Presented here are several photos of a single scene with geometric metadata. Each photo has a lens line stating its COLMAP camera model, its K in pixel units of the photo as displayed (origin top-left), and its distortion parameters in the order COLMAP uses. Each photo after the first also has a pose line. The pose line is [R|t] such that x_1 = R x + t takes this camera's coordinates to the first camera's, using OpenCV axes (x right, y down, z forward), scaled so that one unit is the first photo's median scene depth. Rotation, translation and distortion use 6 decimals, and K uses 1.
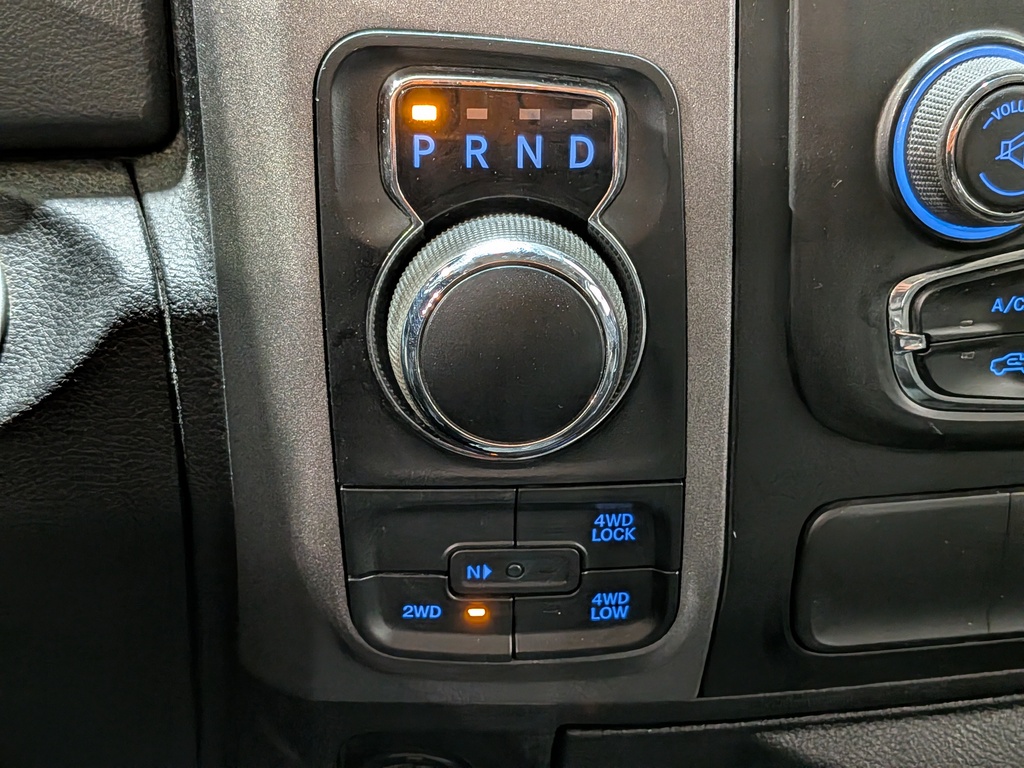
lens RADIAL K [[1529.1, 0, 519.3], [0, 1529.1, 390.6], [0, 0, 1]] dist [0.083563, 0.000000]
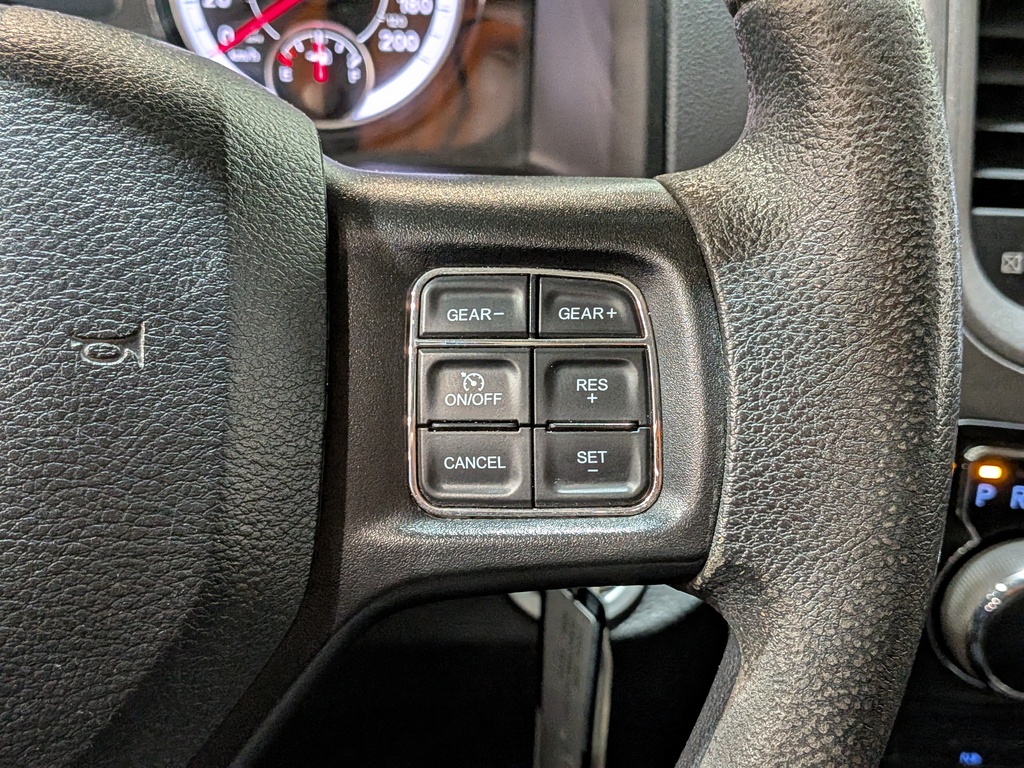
lens RADIAL K [[1516.6, 0, 516.3], [0, 1516.6, 390.9], [0, 0, 1]] dist [0.064937, 0.000000]
pose [[0.997185, 0.066459, -0.034709, -0.439680], [-0.065063, 0.997083, 0.039901, -0.265837], [0.037260, -0.037530, 0.998601, -0.472662]]
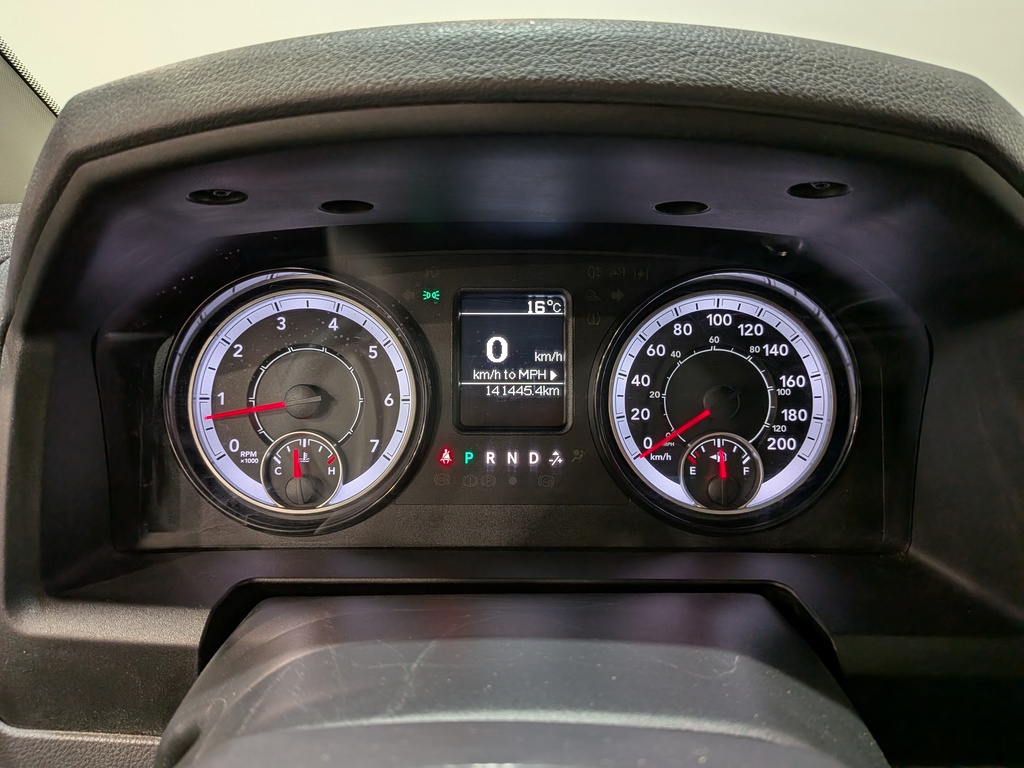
lens RADIAL K [[750.3, 0, 511.5], [0, 750.3, 379.1], [0, 0, 1]] dist [0.033679, -0.062409]
pose [[0.974351, 0.064756, -0.215515, -0.808443], [-0.079518, 0.994993, -0.060539, -0.579045], [0.210515, 0.076123, 0.974622, 0.120339]]
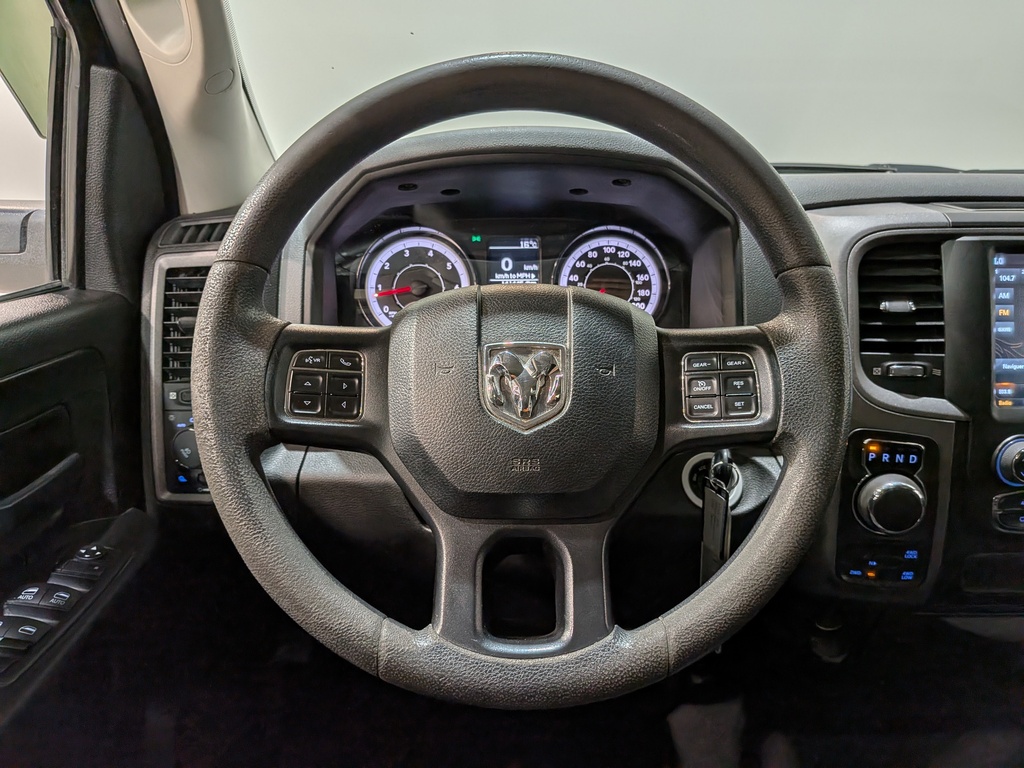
lens RADIAL K [[750.3, 0, 520.4], [0, 750.3, 390.8], [0, 0, 1]] dist [0.033679, -0.062409]
pose [[0.979476, 0.044308, -0.196632, -0.545852], [-0.064652, 0.993057, -0.098279, -0.067399], [0.190912, 0.108975, 0.975539, -1.063443]]
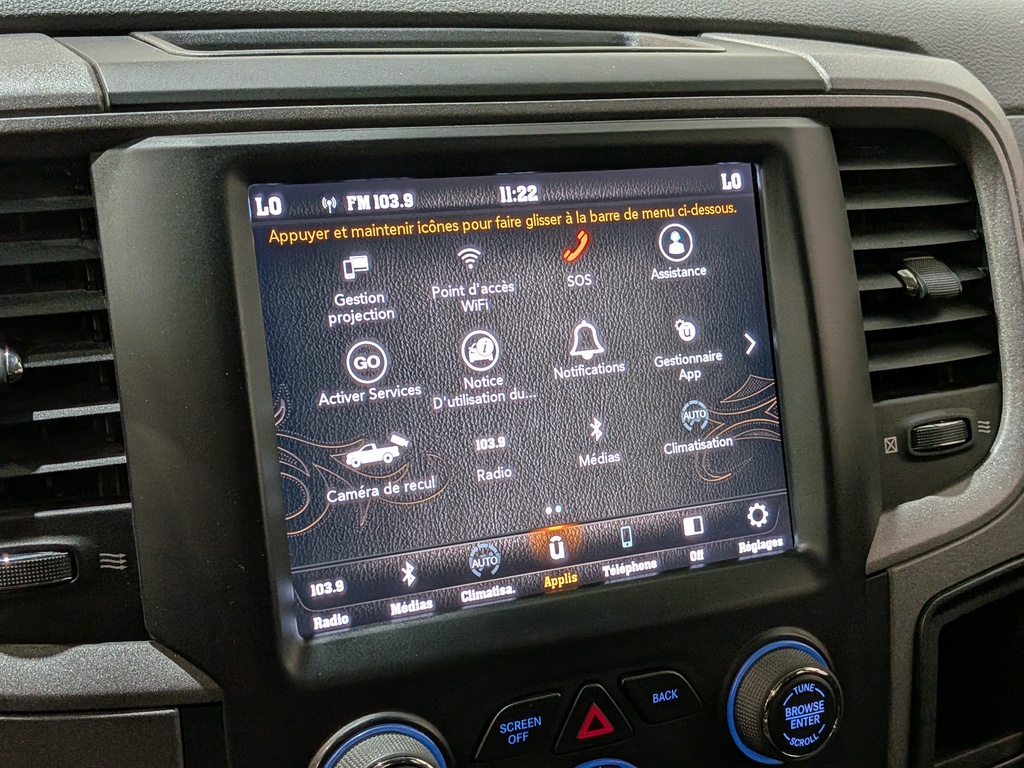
lens RADIAL K [[1497.5, 0, 539.9], [0, 1497.5, 398.5], [0, 0, 1]] dist [0.097846, 0.000000]
pose [[0.974602, -0.059357, 0.215937, 0.163293], [0.083606, 0.990957, -0.104952, -0.332698], [-0.207754, 0.120340, 0.970750, -0.314337]]
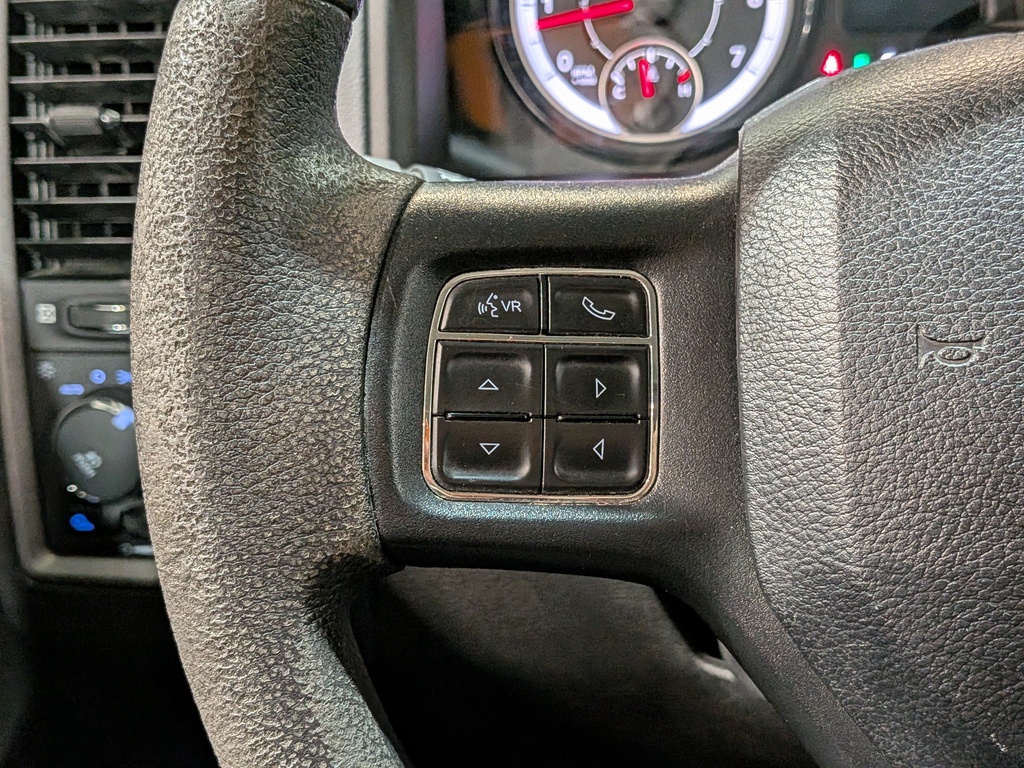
lens RADIAL K [[1497.5, 0, 505.3], [0, 1497.5, 418.9], [0, 0, 1]] dist [0.097846, 0.000000]
pose [[0.949411, 0.087294, -0.301660, -0.918395], [-0.067874, 0.994924, 0.074290, -0.231180], [0.306613, -0.050057, 0.950517, -0.621271]]
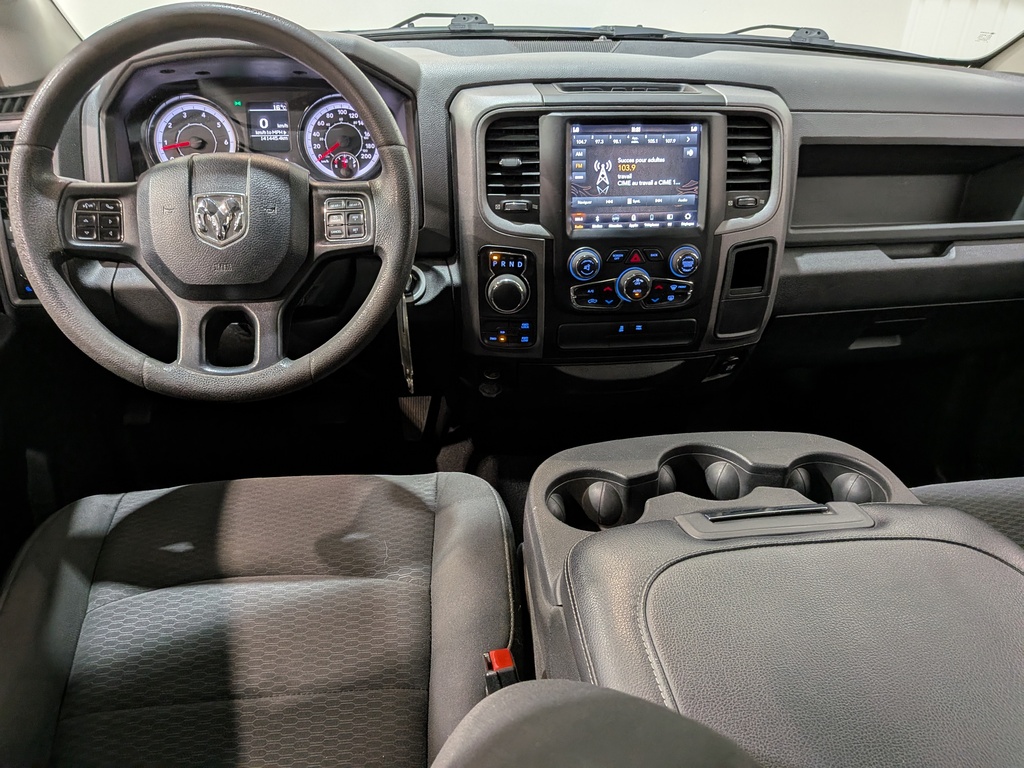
lens RADIAL K [[750.3, 0, 512.4], [0, 750.3, 392.2], [0, 0, 1]] dist [0.033679, -0.062409]
pose [[0.995730, 0.051931, -0.076322, 0.251850], [-0.042076, 0.991203, 0.125485, -0.019473], [0.082167, -0.121738, 0.989155, -1.961831]]
